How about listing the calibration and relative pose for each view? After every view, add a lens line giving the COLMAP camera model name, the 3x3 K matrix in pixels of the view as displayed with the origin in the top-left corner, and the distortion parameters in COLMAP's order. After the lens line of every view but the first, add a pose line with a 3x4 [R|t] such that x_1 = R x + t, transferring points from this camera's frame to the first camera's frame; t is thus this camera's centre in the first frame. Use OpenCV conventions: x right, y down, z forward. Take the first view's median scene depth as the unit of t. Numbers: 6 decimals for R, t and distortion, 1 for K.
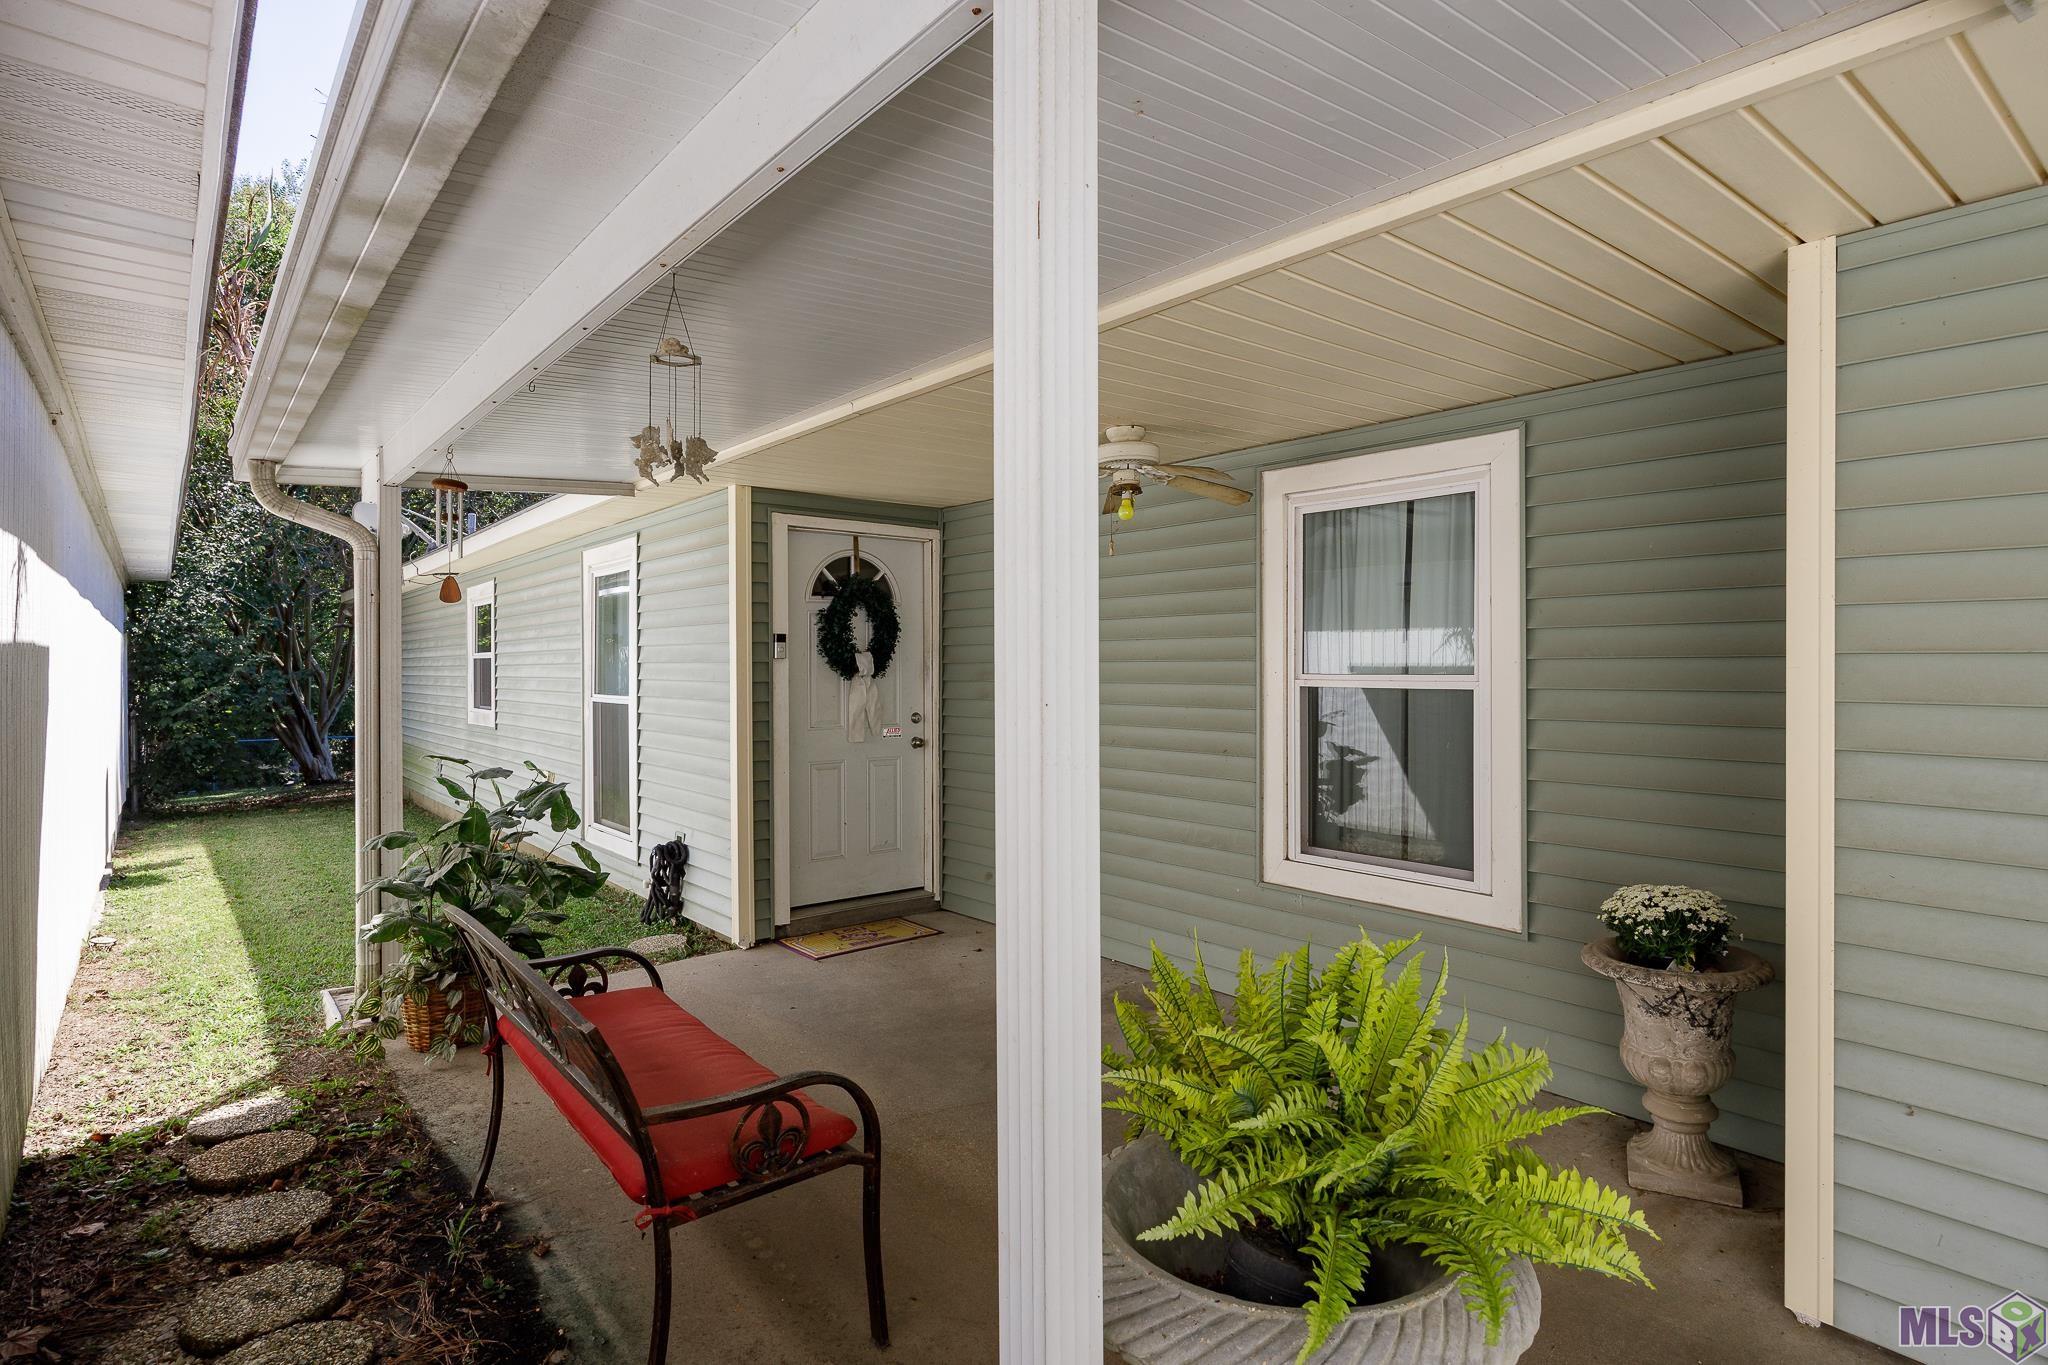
lens RADIAL K [[1071.2, 0, 1024.0], [0, 1071.2, 682.5], [0, 0, 1]] dist [-0.000581, -0.000226]
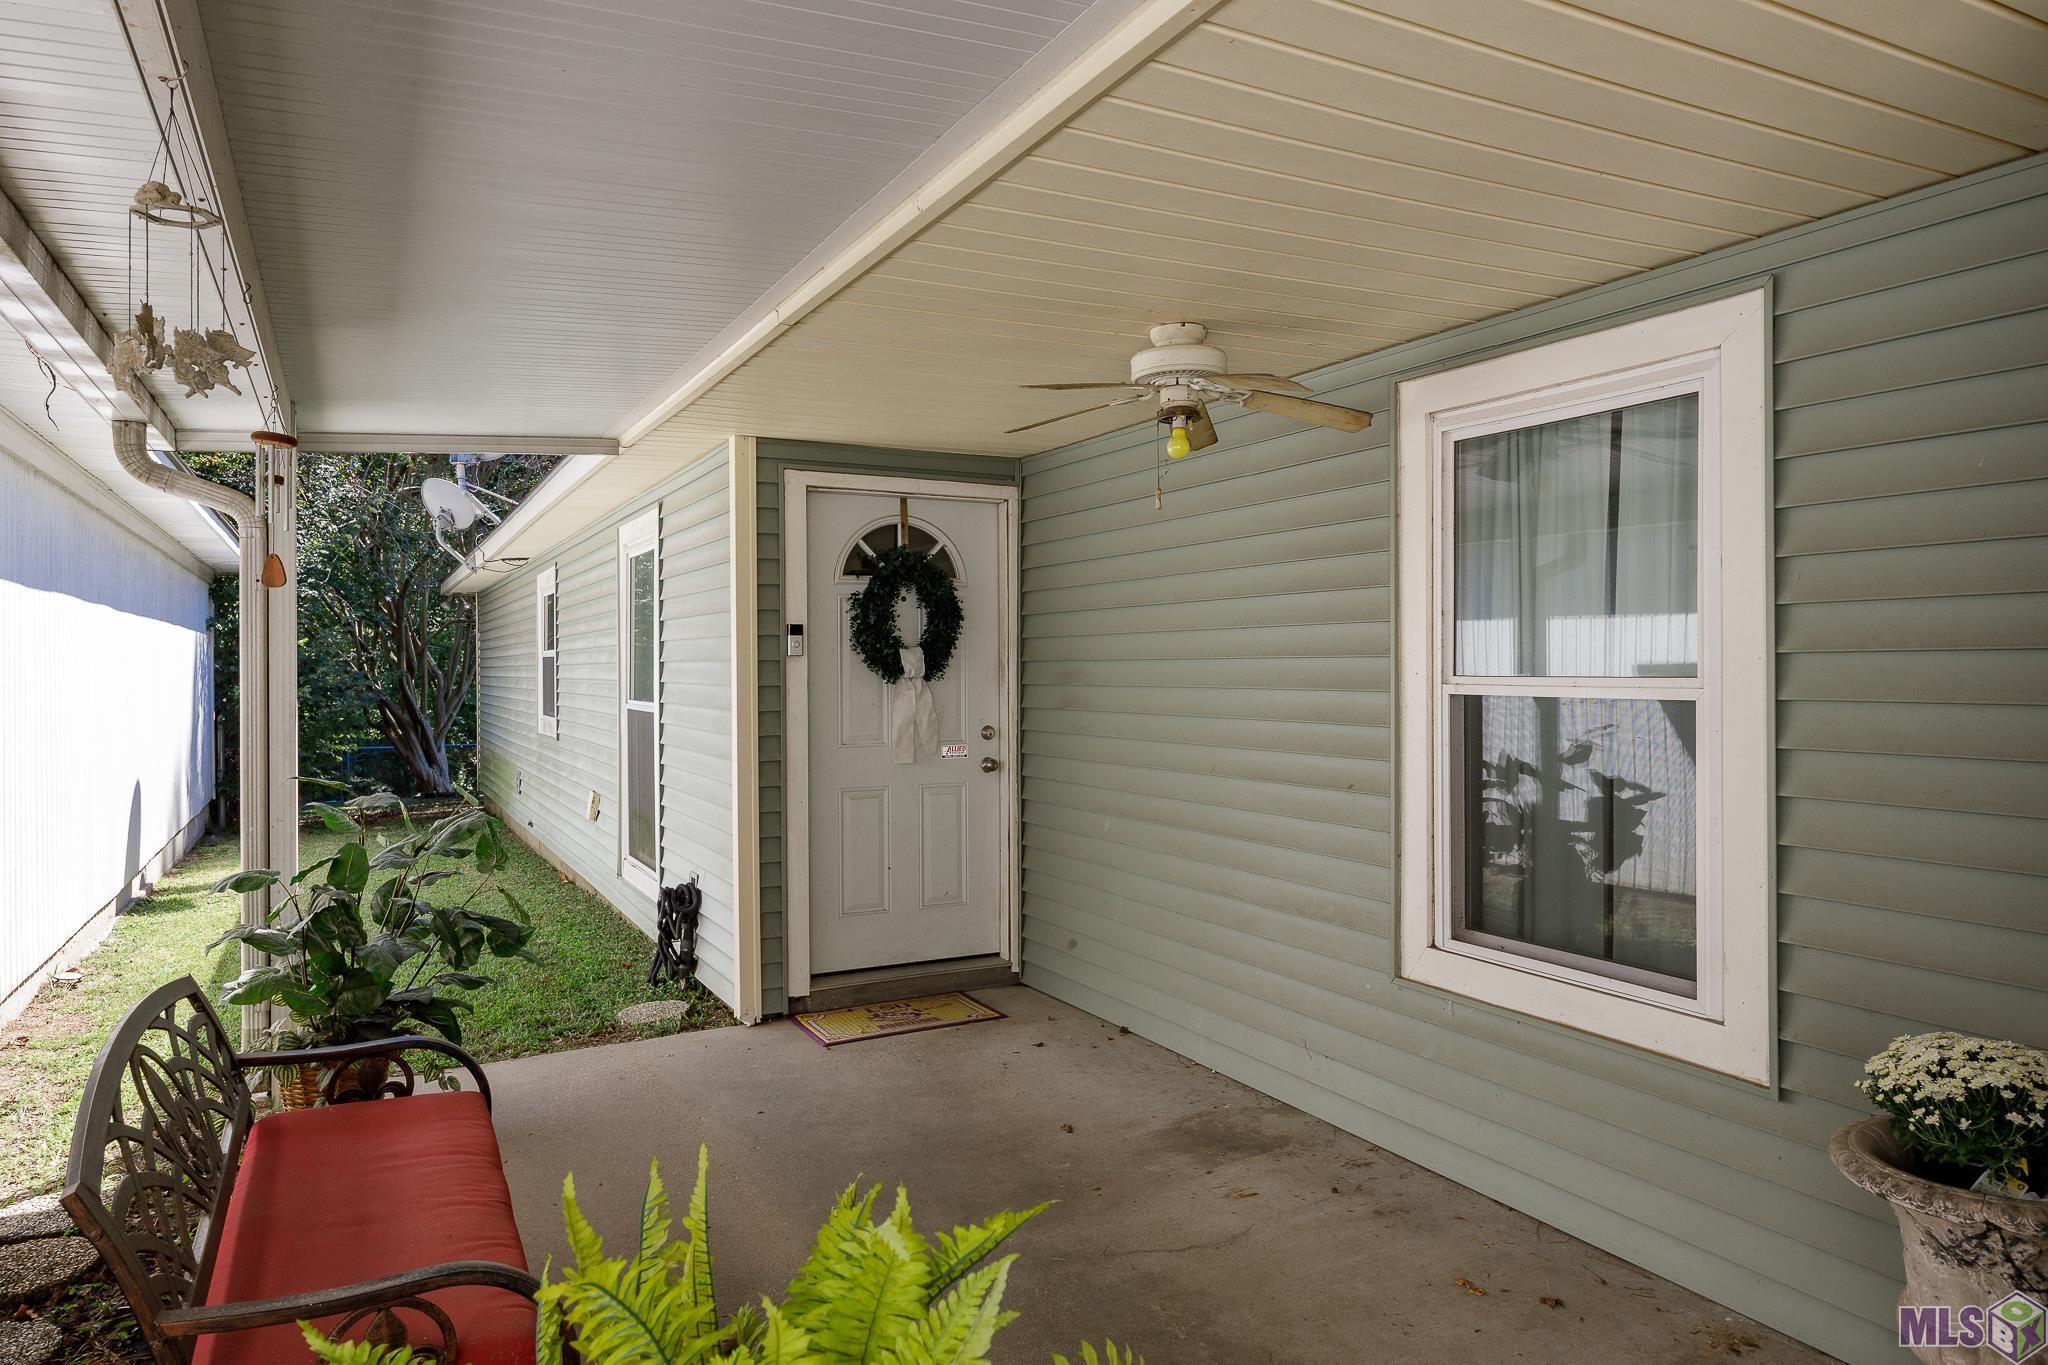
lens RADIAL K [[1290.7, 0, 1024.0], [0, 1290.7, 682.5], [0, 0, 1]] dist [-0.004567, 0.002400]
pose [[0.978202, 0.000919, -0.207654, 0.144032], [-0.001212, 0.999998, -0.001284, -0.002208], [0.207652, 0.001507, 0.978202, 0.124367]]
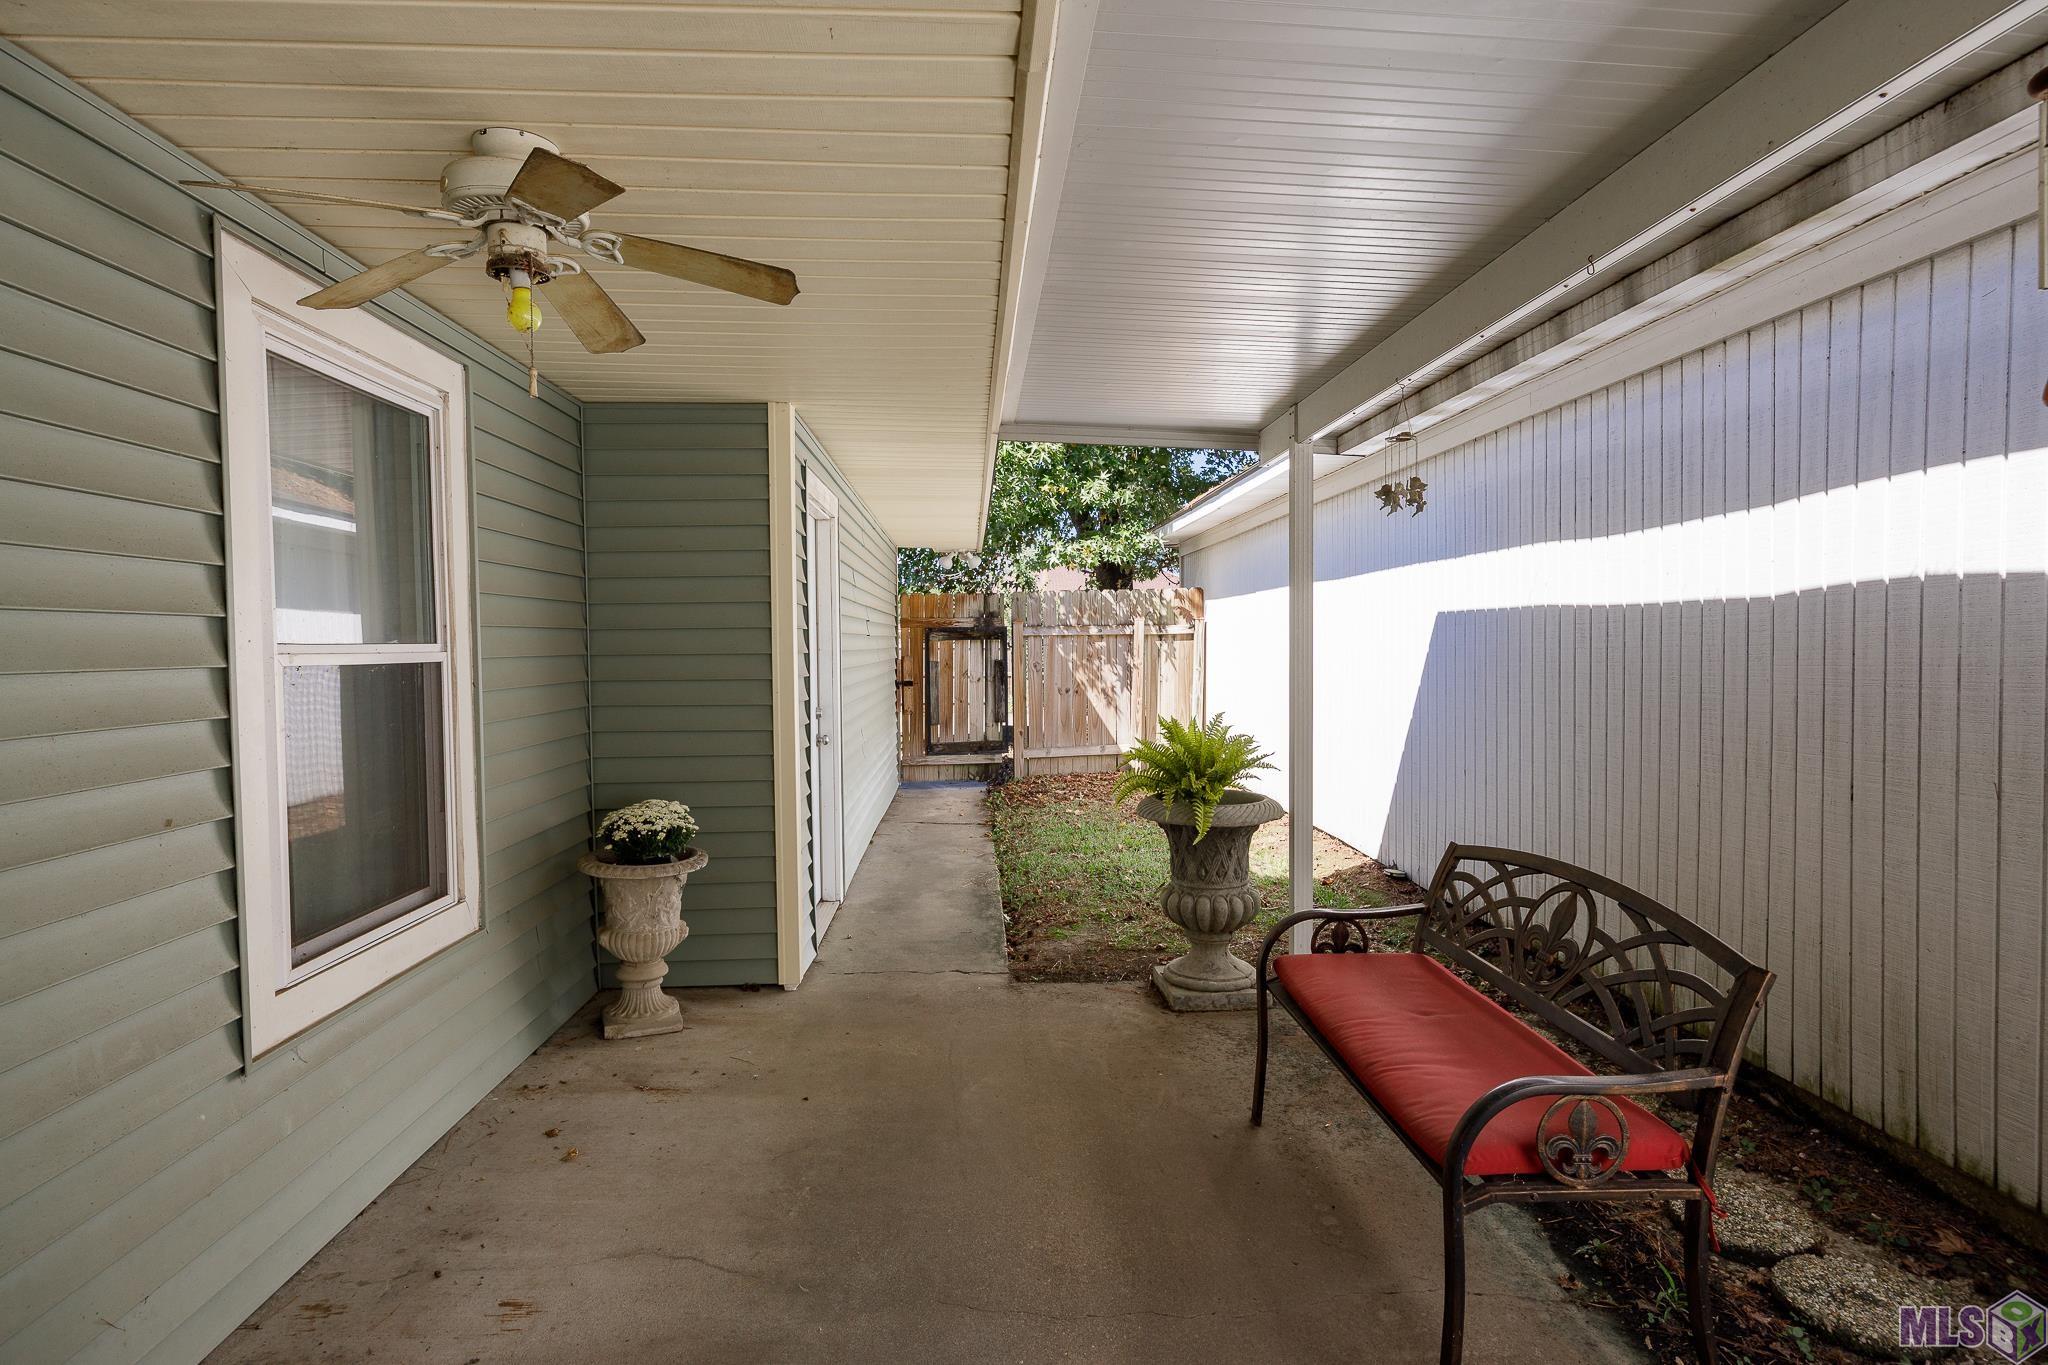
lens RADIAL K [[1071.2, 0, 1024.0], [0, 1071.2, 682.5], [0, 0, 1]] dist [-0.000581, -0.000226]
pose [[-0.809579, -0.014714, 0.586826, -0.328846], [0.012054, 0.999058, 0.041680, -0.006059], [-0.586887, 0.040817, -0.808639, 1.081647]]
